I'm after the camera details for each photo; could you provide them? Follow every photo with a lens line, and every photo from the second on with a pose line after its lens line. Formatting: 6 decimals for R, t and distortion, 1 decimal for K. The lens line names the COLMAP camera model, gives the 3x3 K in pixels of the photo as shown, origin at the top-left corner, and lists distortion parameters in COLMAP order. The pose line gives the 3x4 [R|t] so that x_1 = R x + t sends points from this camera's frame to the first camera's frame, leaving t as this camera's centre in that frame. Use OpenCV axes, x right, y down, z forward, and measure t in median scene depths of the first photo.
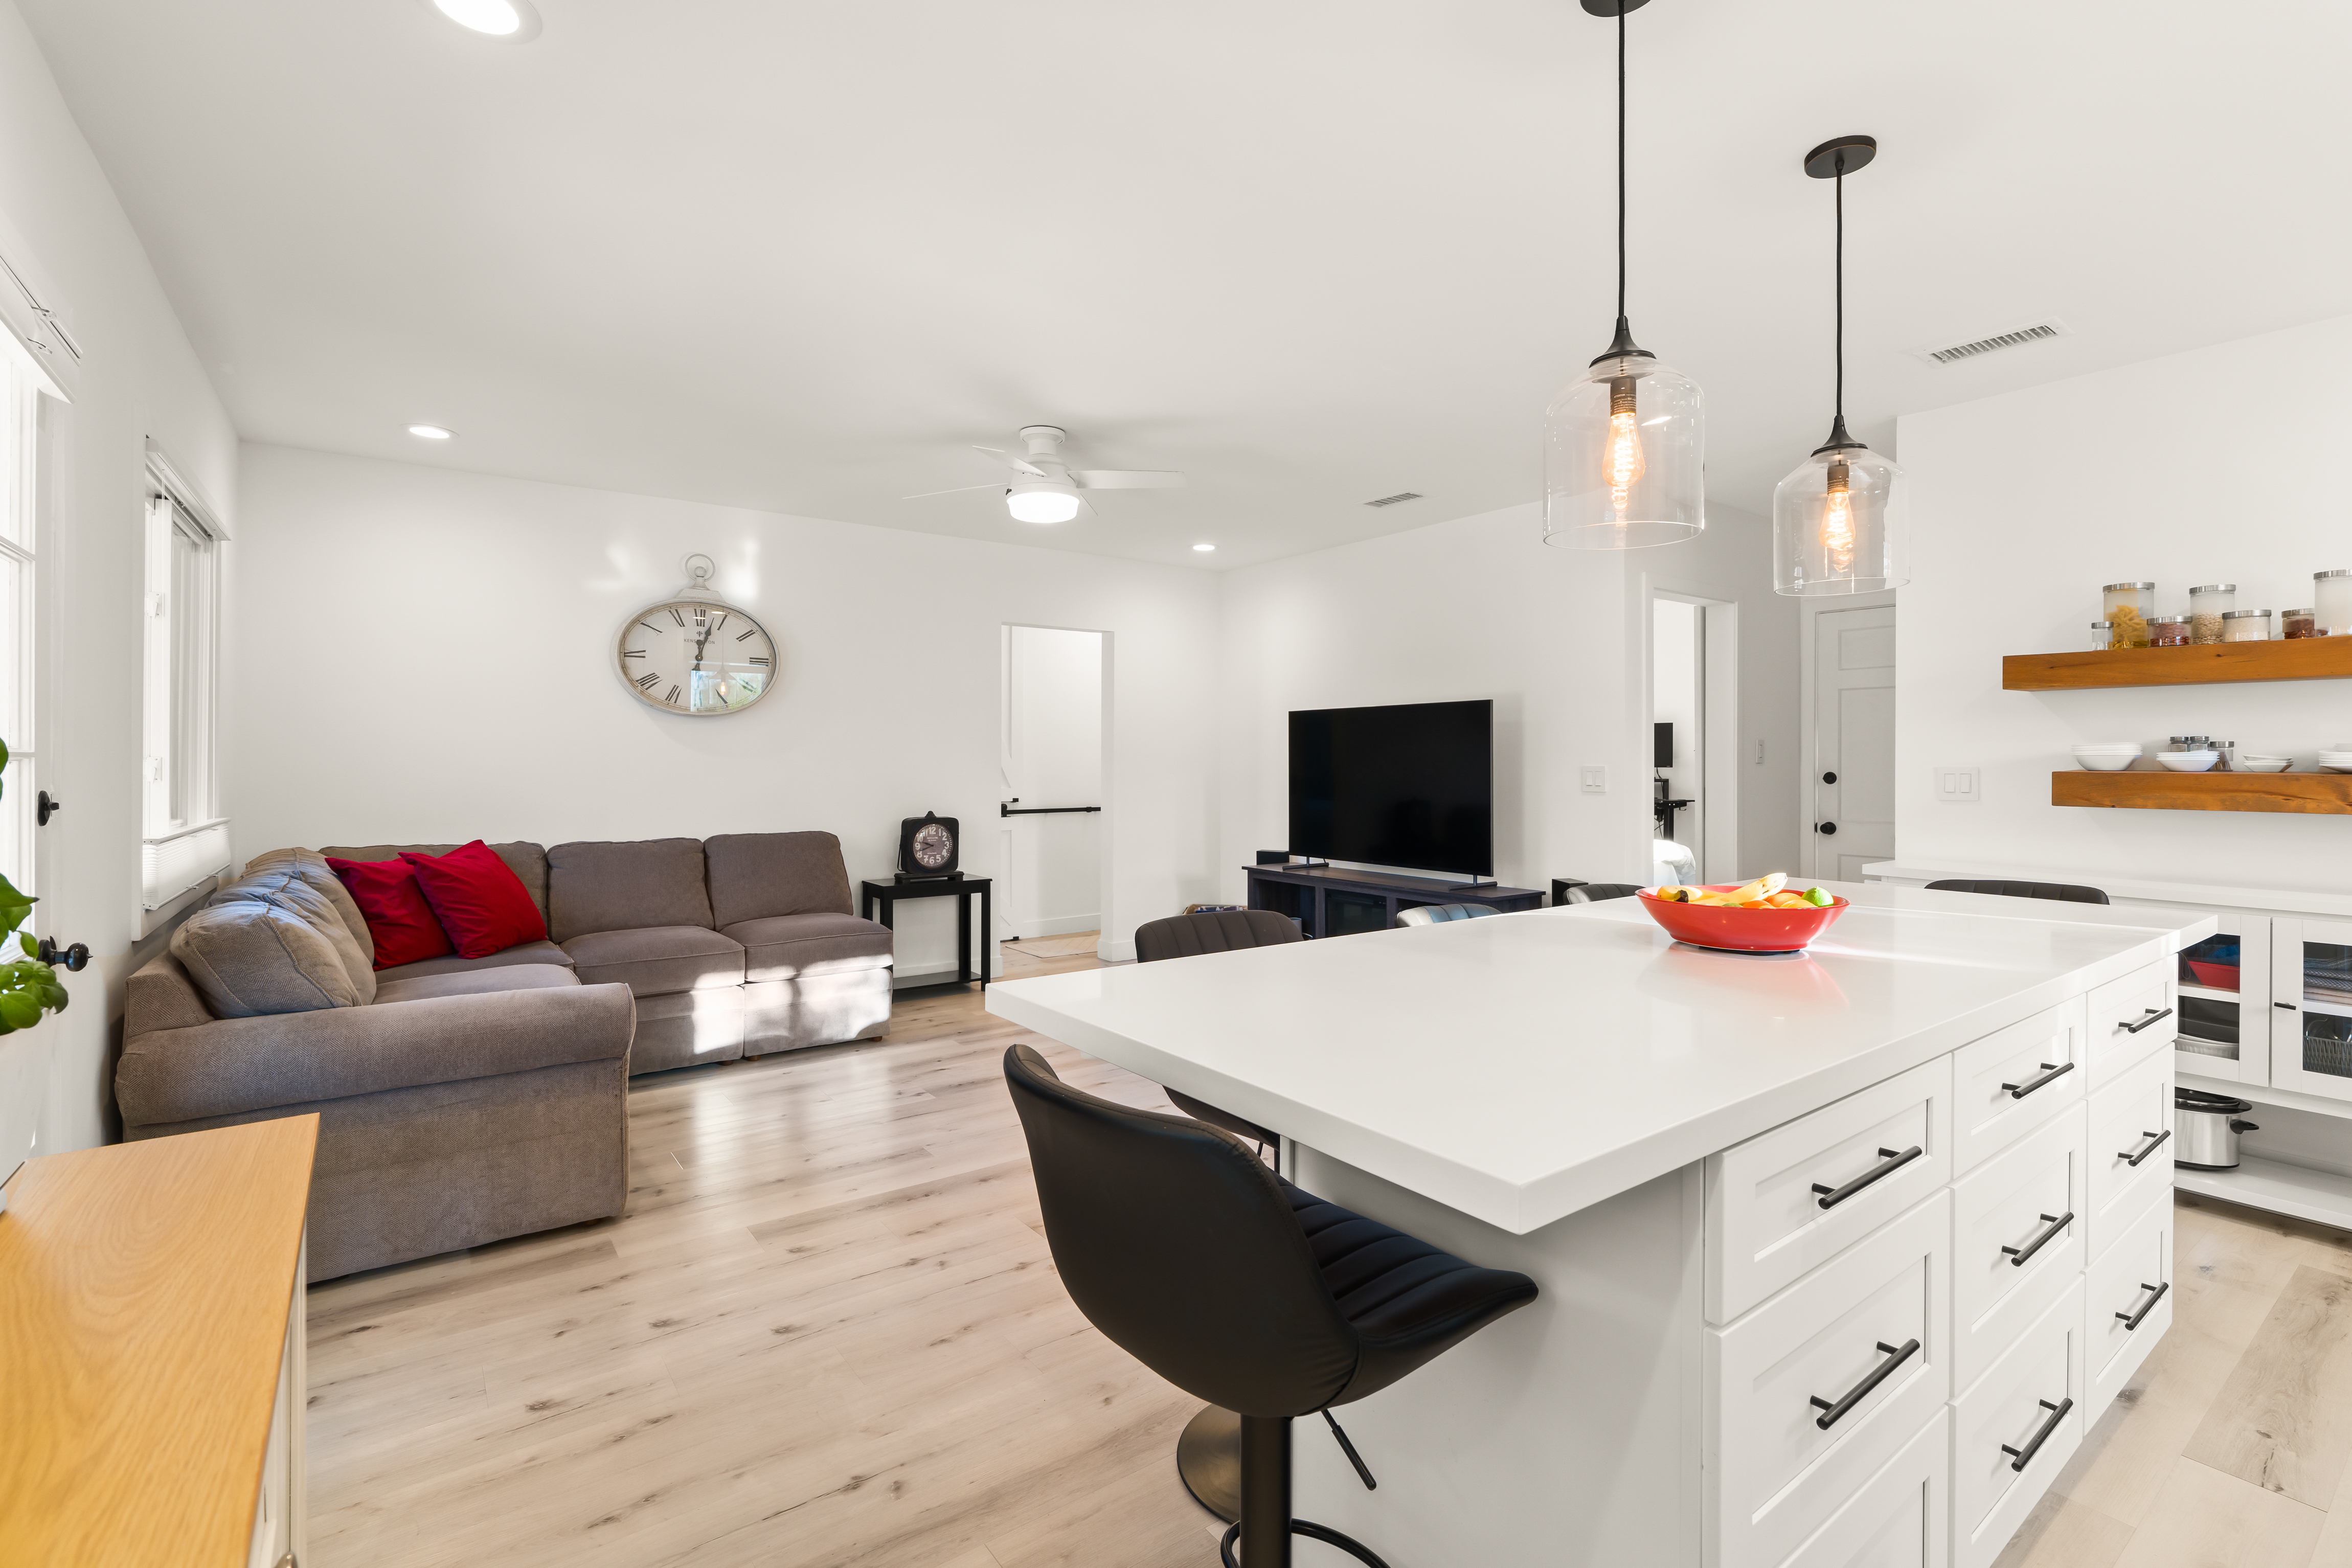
lens RADIAL K [[1069.6, 0, 1179.2], [0, 1069.6, 769.0], [0, 0, 1]] dist [-0.000008, 0.000327]
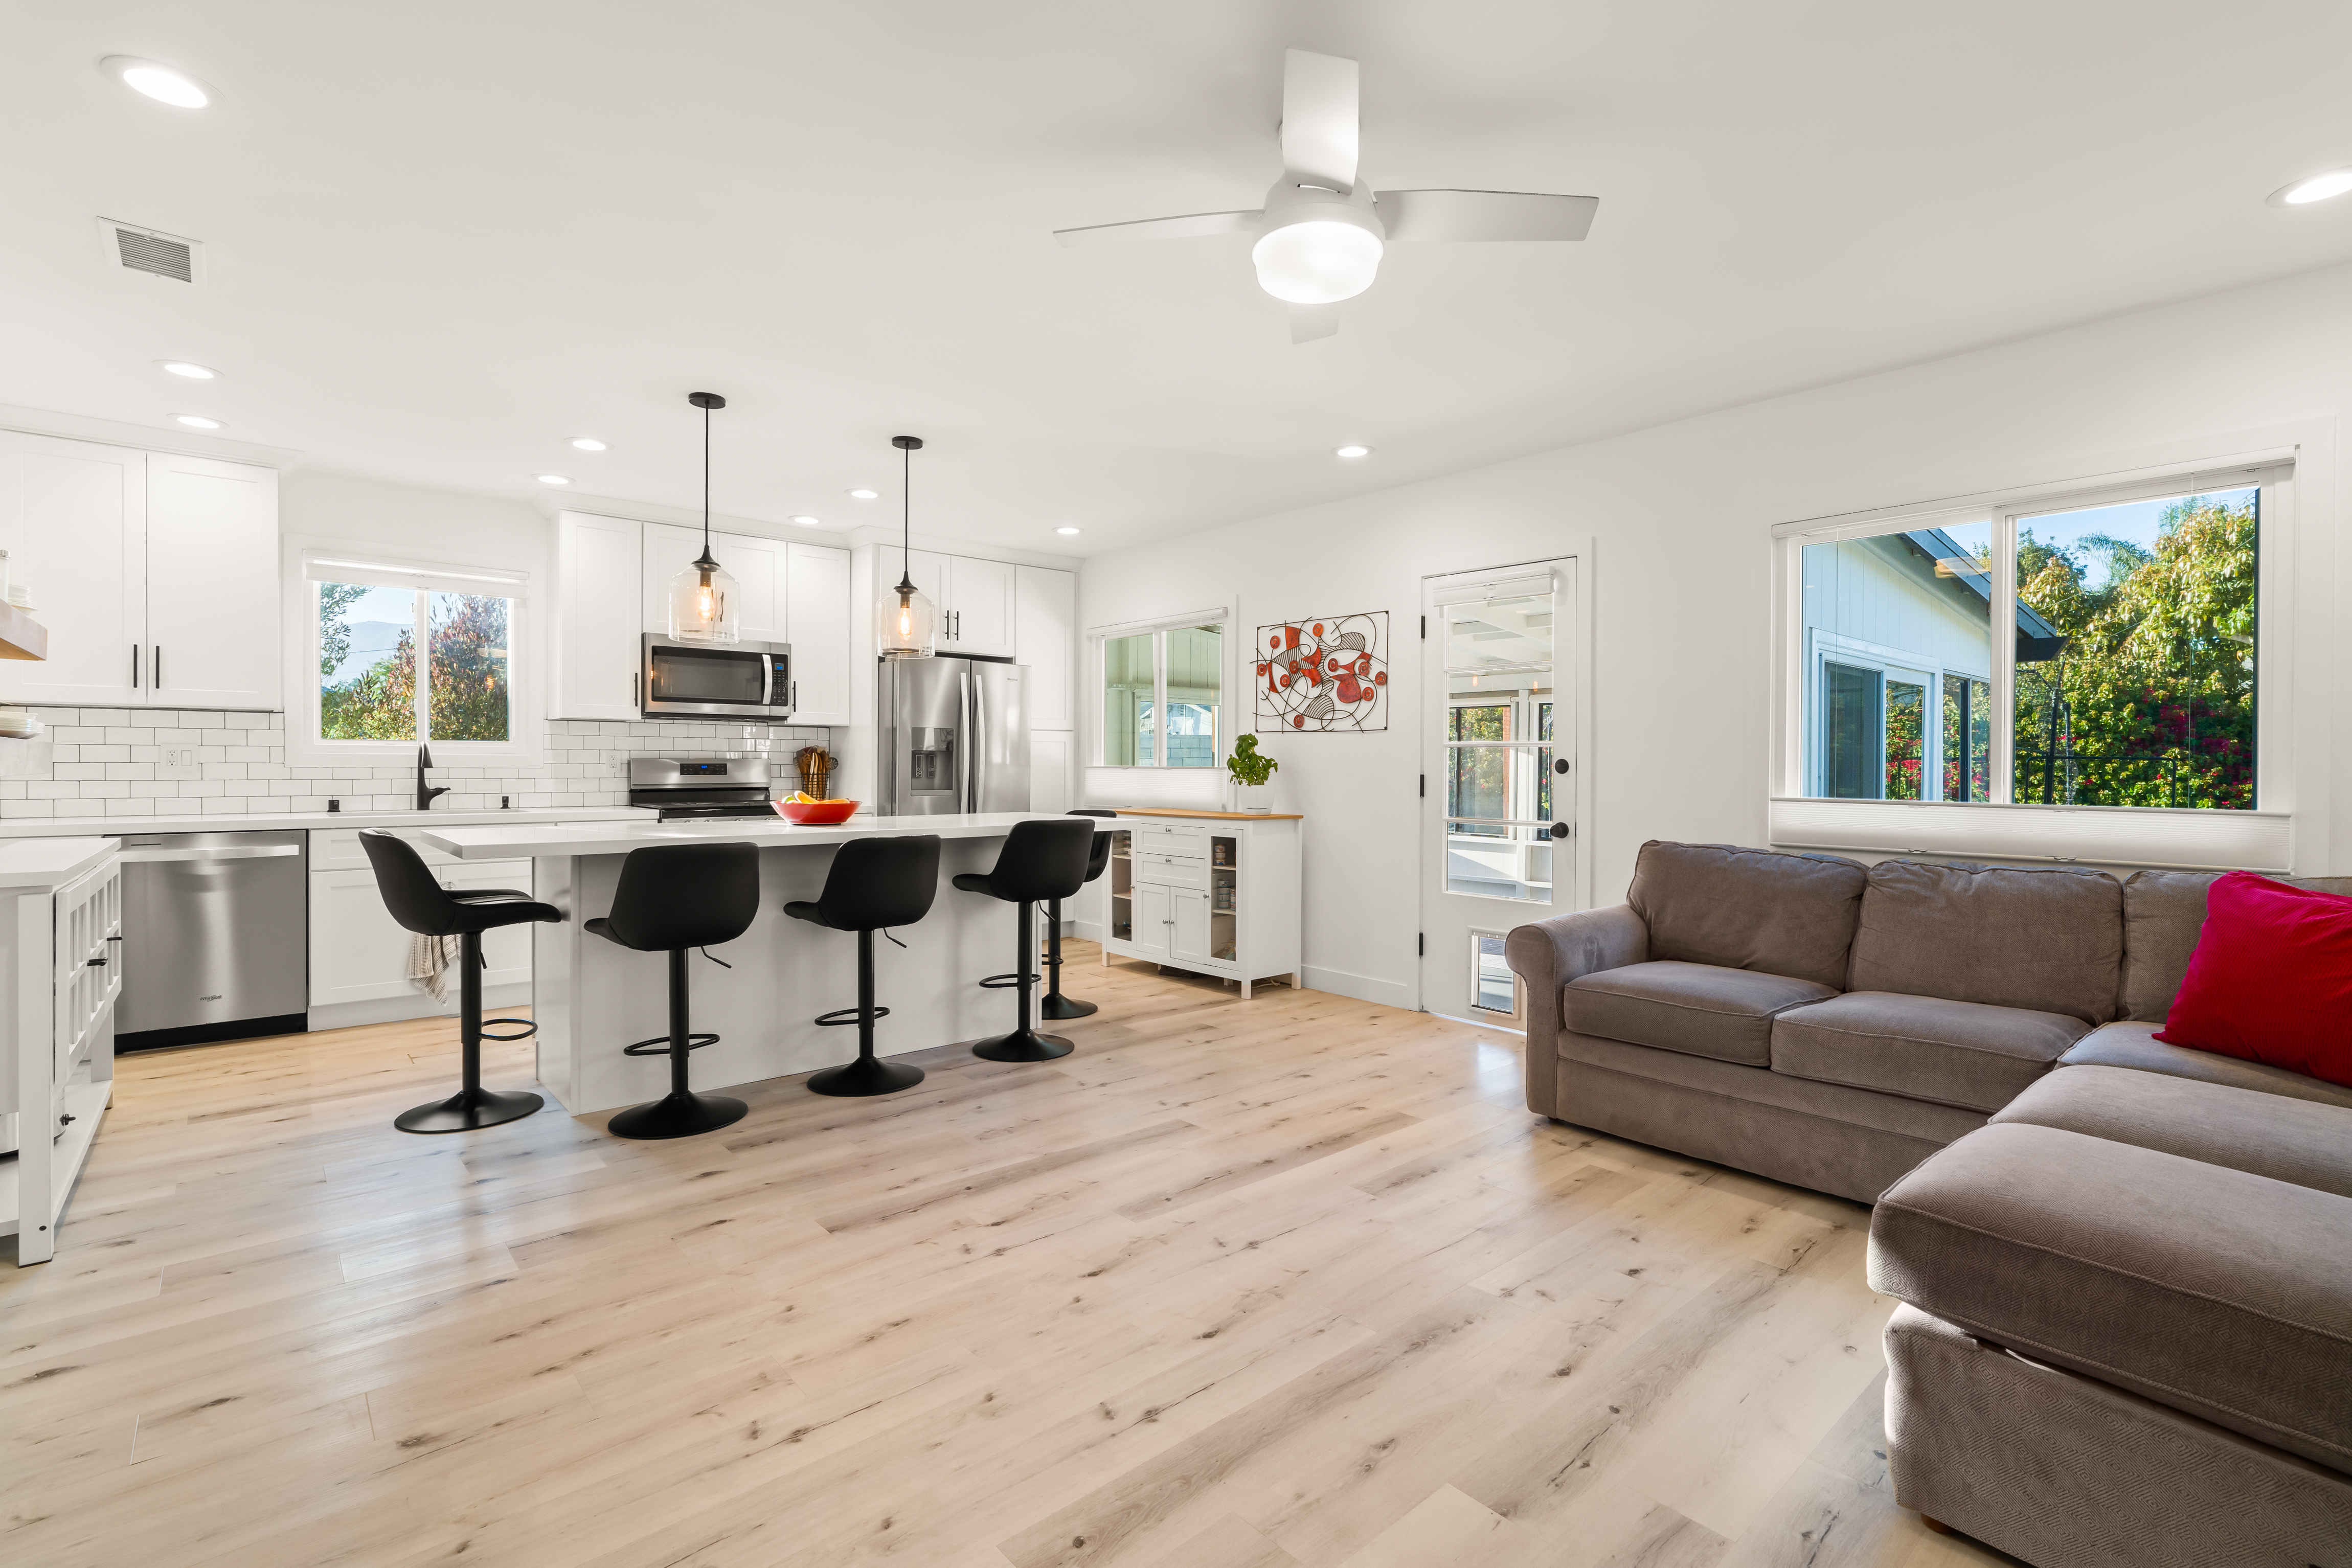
lens RADIAL K [[1069.6, 0, 1212.2], [0, 1069.6, 767.4], [0, 0, 1]] dist [-0.000008, 0.000327]
pose [[-0.993561, -0.007652, -0.113036, -0.013823], [-0.008603, 0.999932, 0.007928, 0.011819], [0.112968, 0.008850, -0.993559, 1.513401]]
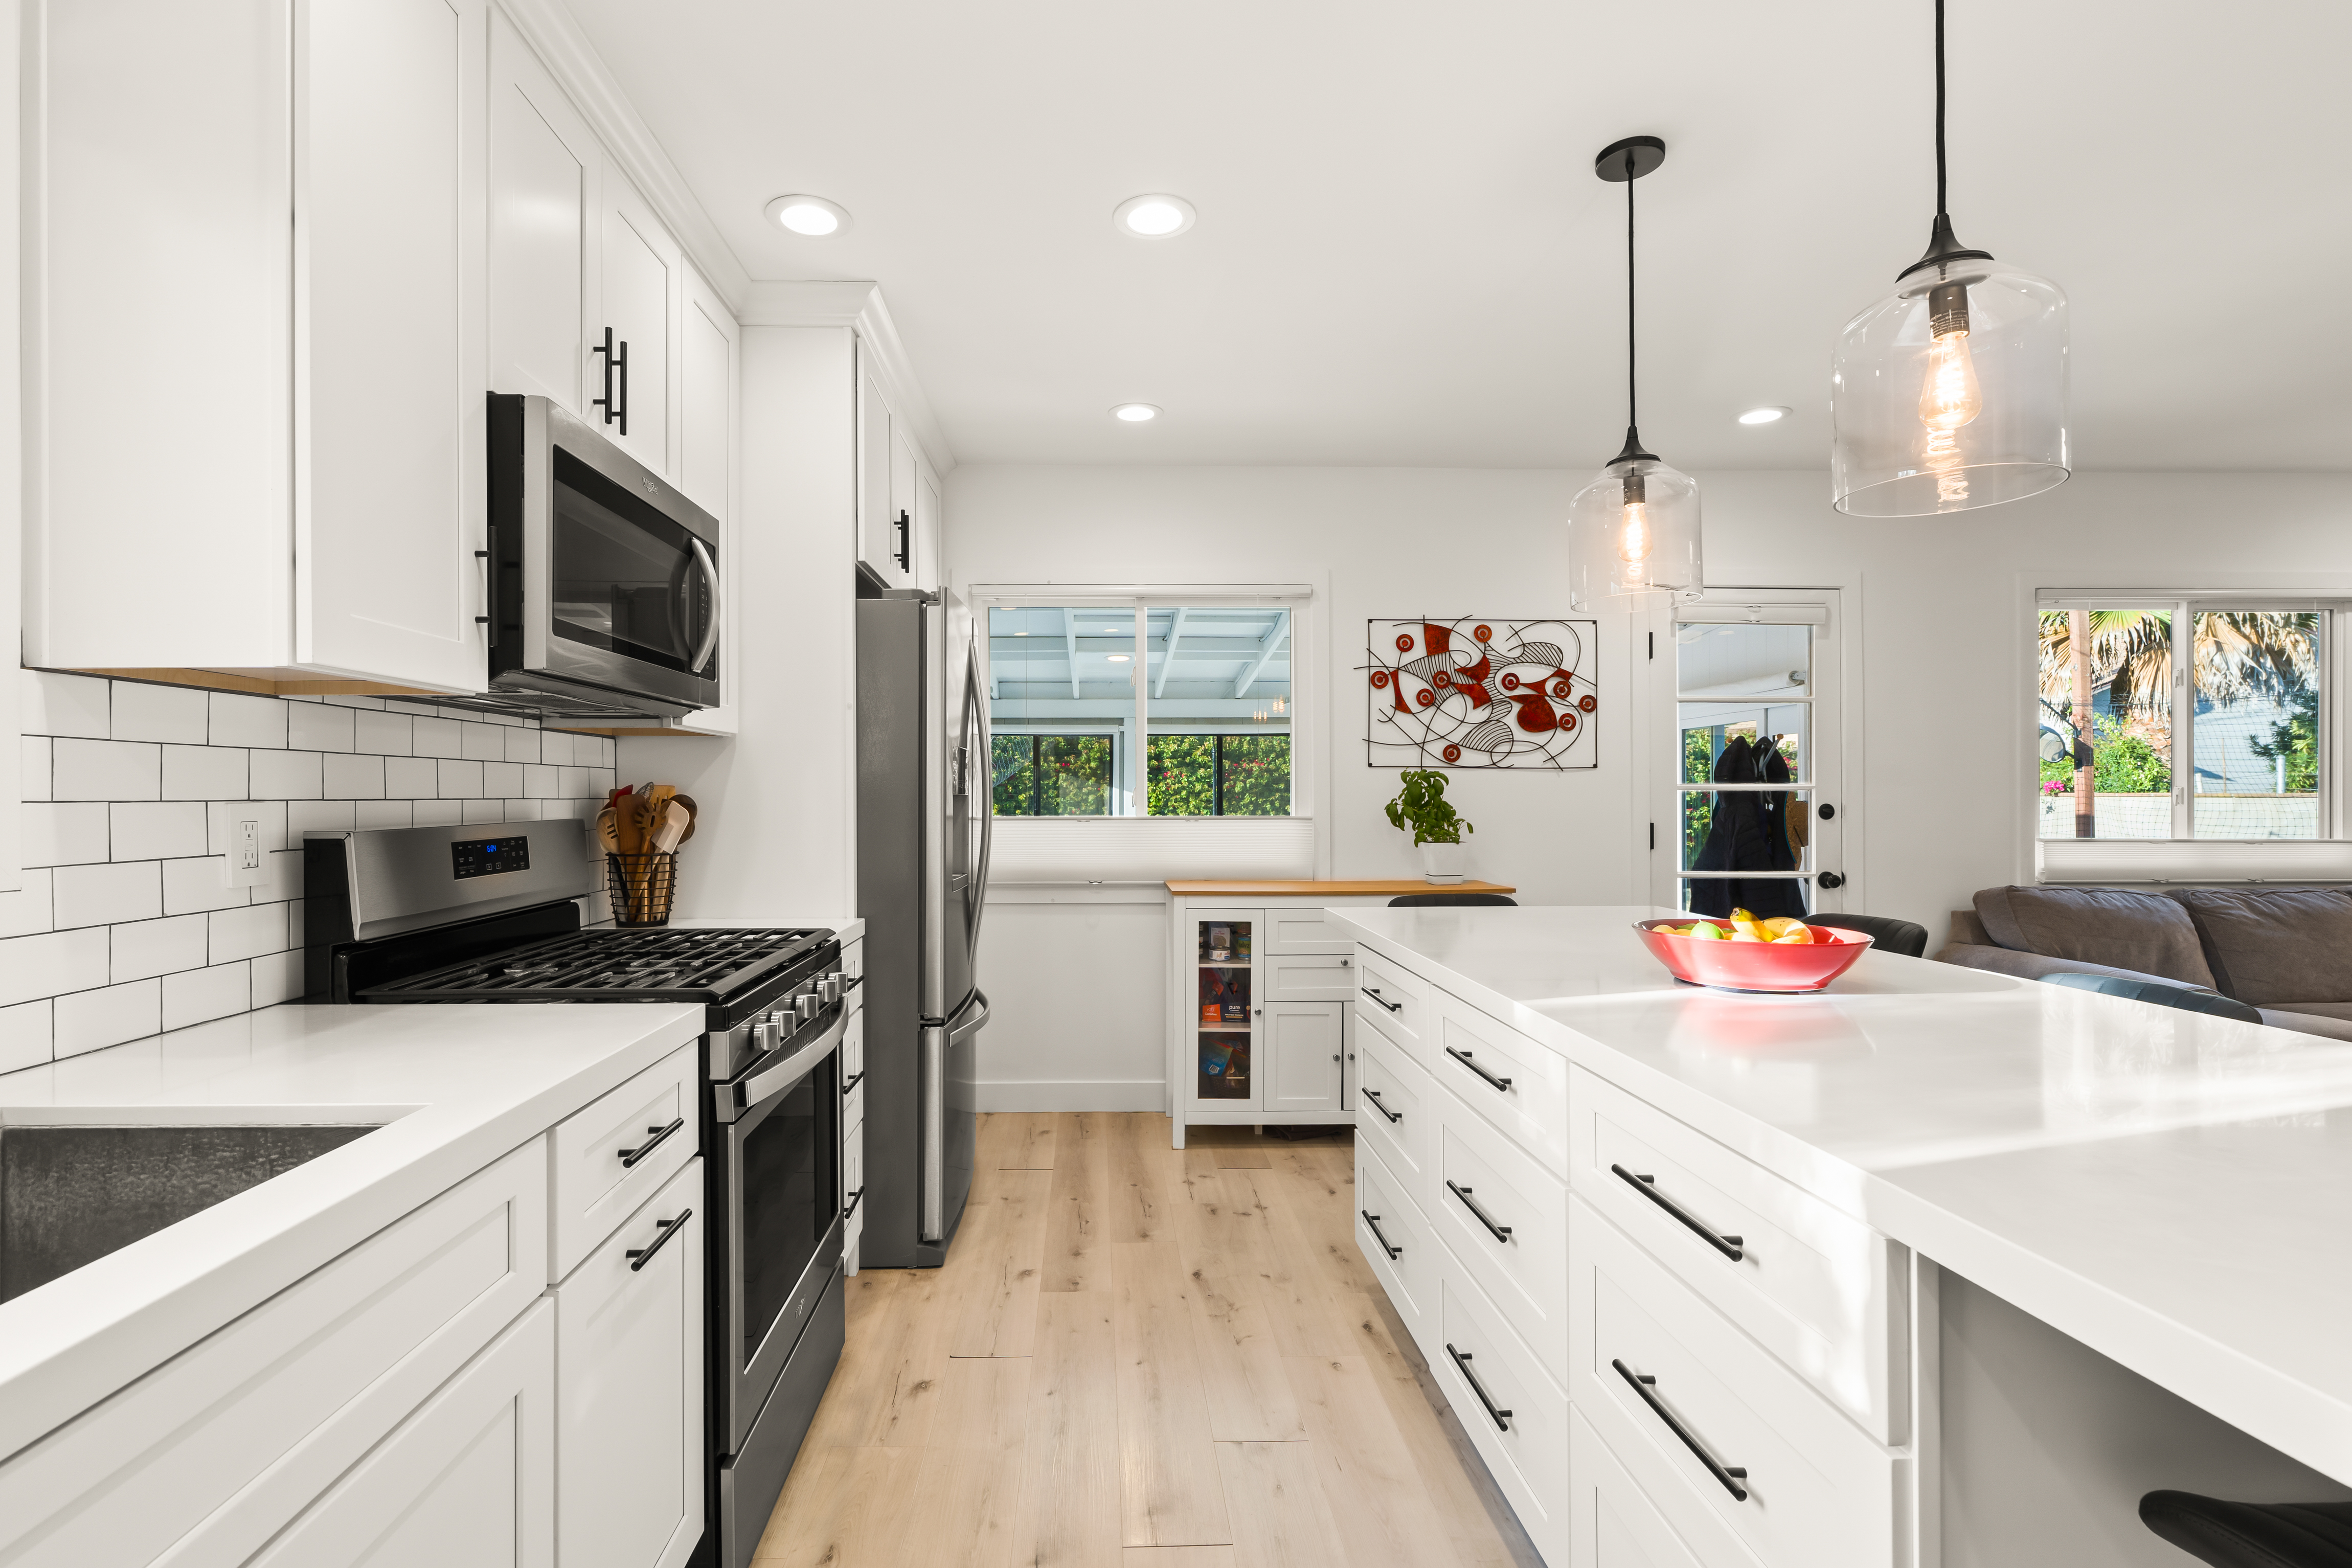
lens RADIAL K [[1069.6, 0, 1131.7], [0, 1069.6, 791.4], [0, 0, 1]] dist [-0.000008, 0.000327]
pose [[-0.579696, -0.005486, -0.814814, 0.715253], [-0.004769, 0.999983, -0.003340, 0.003564], [0.814819, 0.001950, -0.579712, 0.519591]]
